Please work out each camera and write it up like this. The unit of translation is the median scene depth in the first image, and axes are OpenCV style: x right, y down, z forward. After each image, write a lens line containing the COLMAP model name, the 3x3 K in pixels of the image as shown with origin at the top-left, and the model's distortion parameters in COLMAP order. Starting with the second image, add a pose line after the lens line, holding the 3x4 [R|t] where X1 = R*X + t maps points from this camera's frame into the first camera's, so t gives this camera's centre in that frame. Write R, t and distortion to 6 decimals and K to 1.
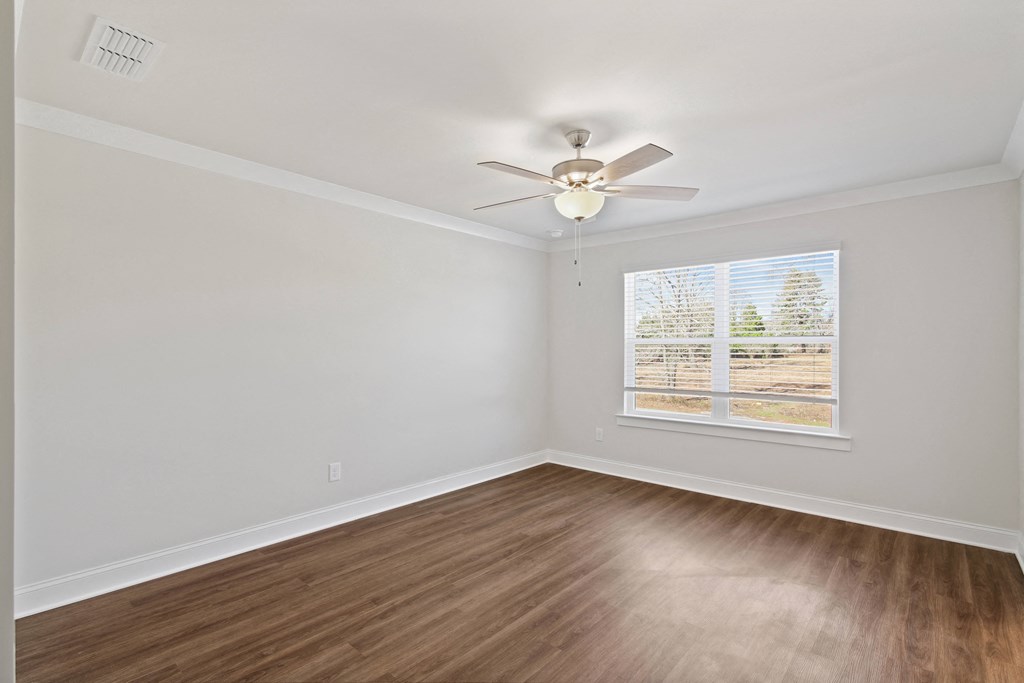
lens RADIAL K [[480.1, 0, 511.1], [0, 480.1, 346.9], [0, 0, 1]] dist [0.001287, 0.000194]
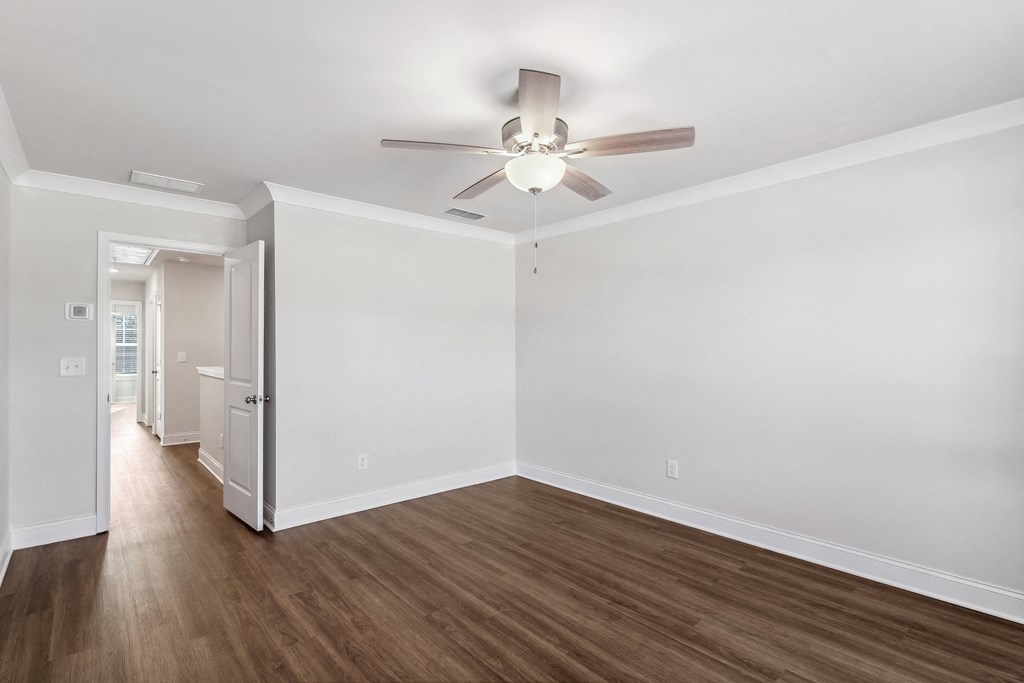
lens RADIAL K [[480.1, 0, 511.1], [0, 480.1, 346.9], [0, 0, 1]] dist [0.001287, 0.000194]
pose [[-0.119667, -0.005336, -0.992800, 0.814864], [0.001444, 0.999984, -0.005548, 0.002286], [0.992813, -0.002098, -0.119658, 0.902601]]
